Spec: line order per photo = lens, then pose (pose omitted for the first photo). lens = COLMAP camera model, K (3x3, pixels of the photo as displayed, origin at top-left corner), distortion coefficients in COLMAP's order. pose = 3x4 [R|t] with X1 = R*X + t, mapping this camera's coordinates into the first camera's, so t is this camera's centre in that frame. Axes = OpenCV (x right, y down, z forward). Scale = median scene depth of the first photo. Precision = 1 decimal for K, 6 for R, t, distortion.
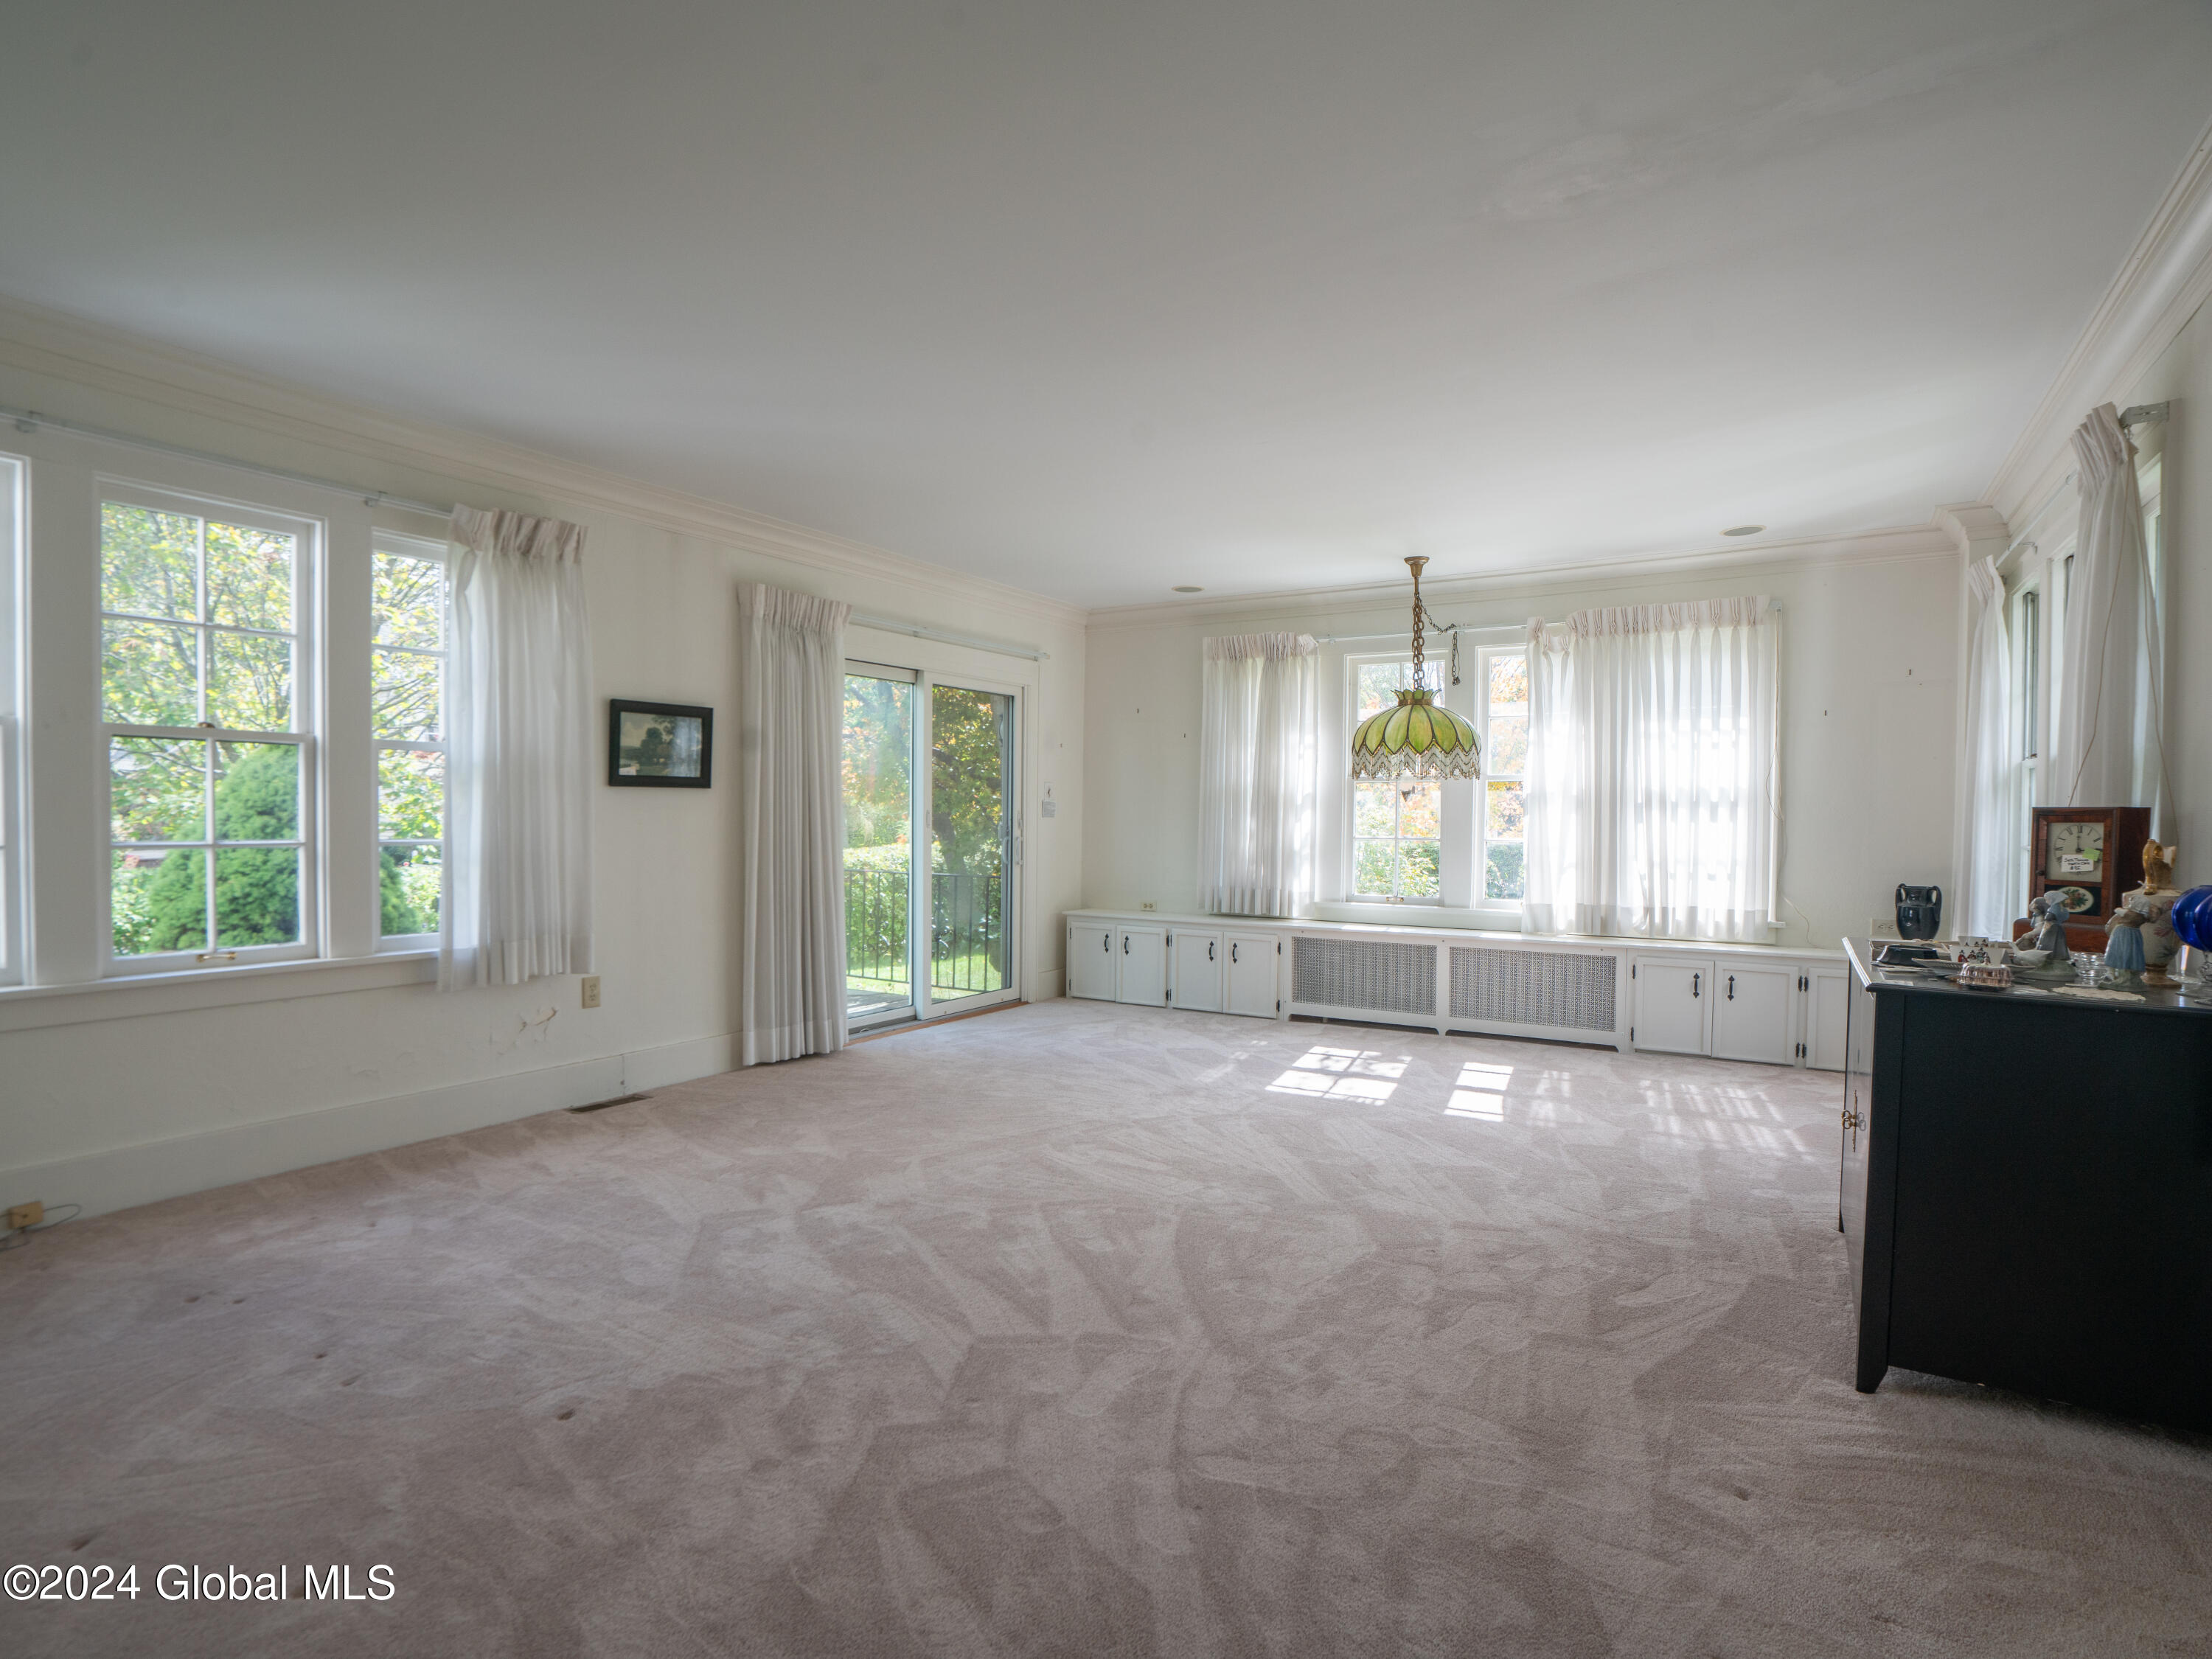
lens RADIAL K [[1147.8, 0, 1090.4], [0, 1147.8, 836.3], [0, 0, 1]] dist [-0.063713, 0.031718]
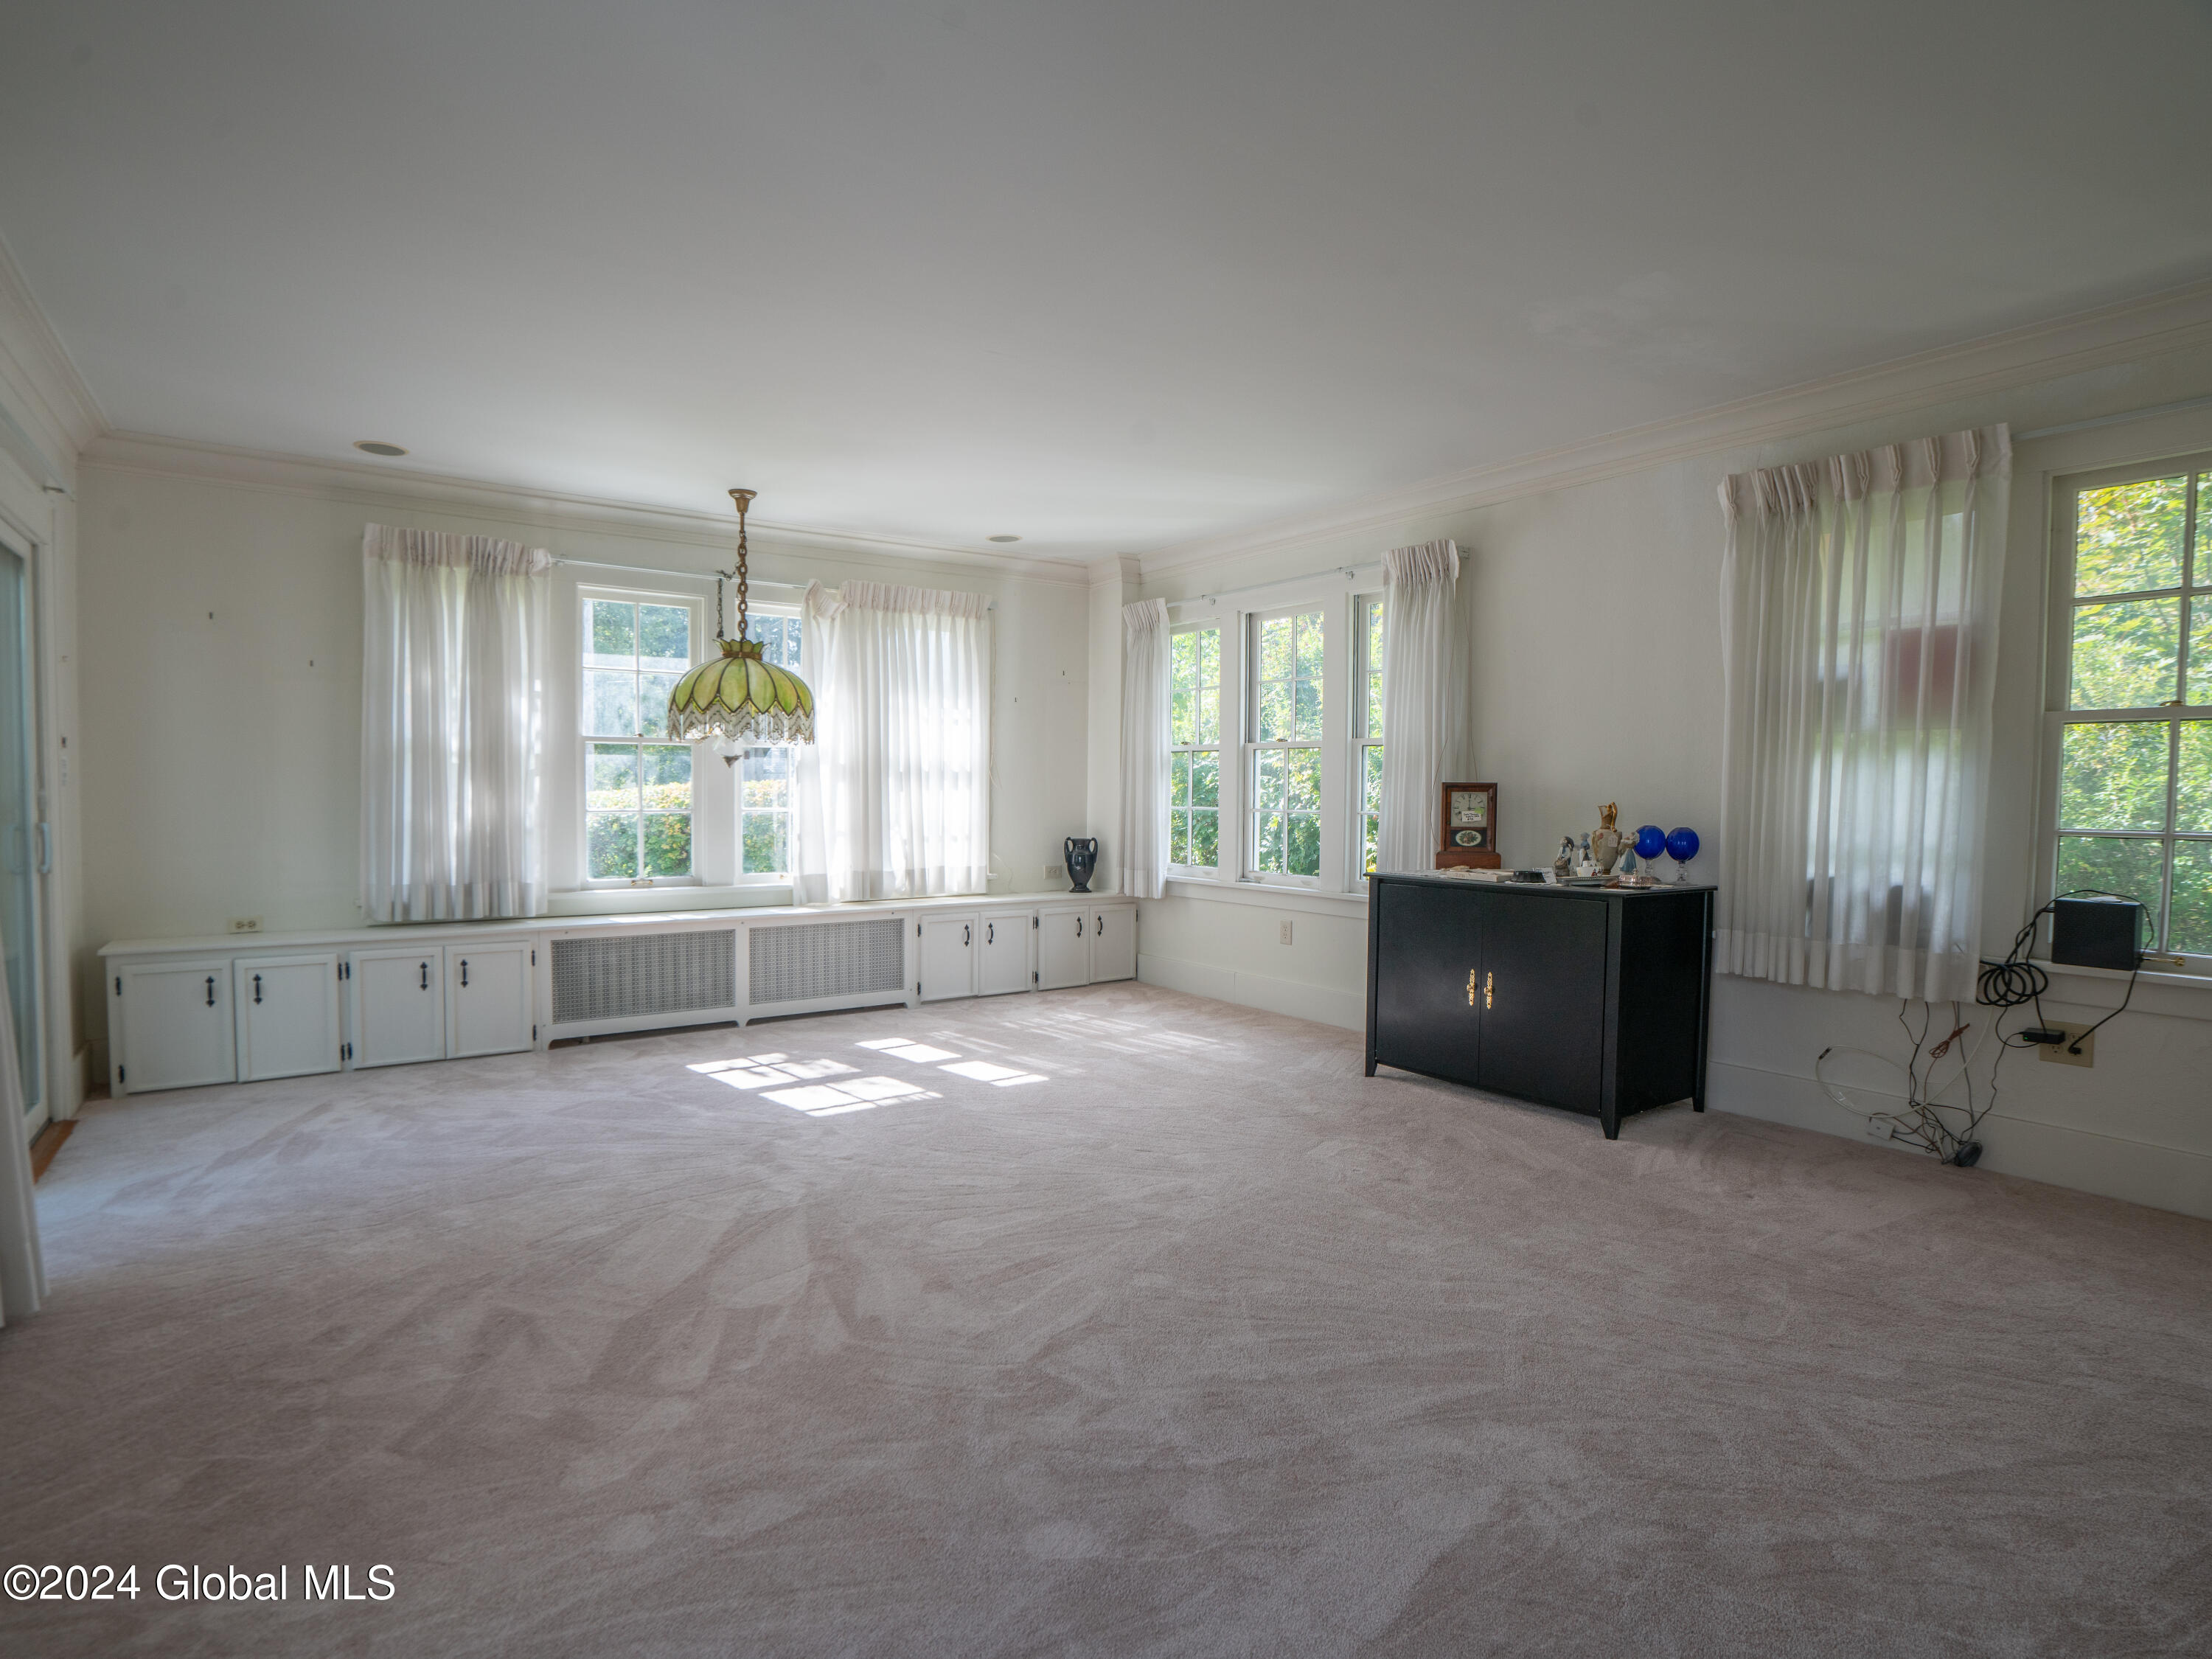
lens RADIAL K [[1147.8, 0, 1090.4], [0, 1147.8, 836.3], [0, 0, 1]] dist [-0.063713, 0.031718]
pose [[0.384975, -0.040452, 0.922040, -0.429749], [0.011933, 0.999174, 0.038854, -0.008944], [-0.922850, -0.003955, 0.385140, 0.411160]]
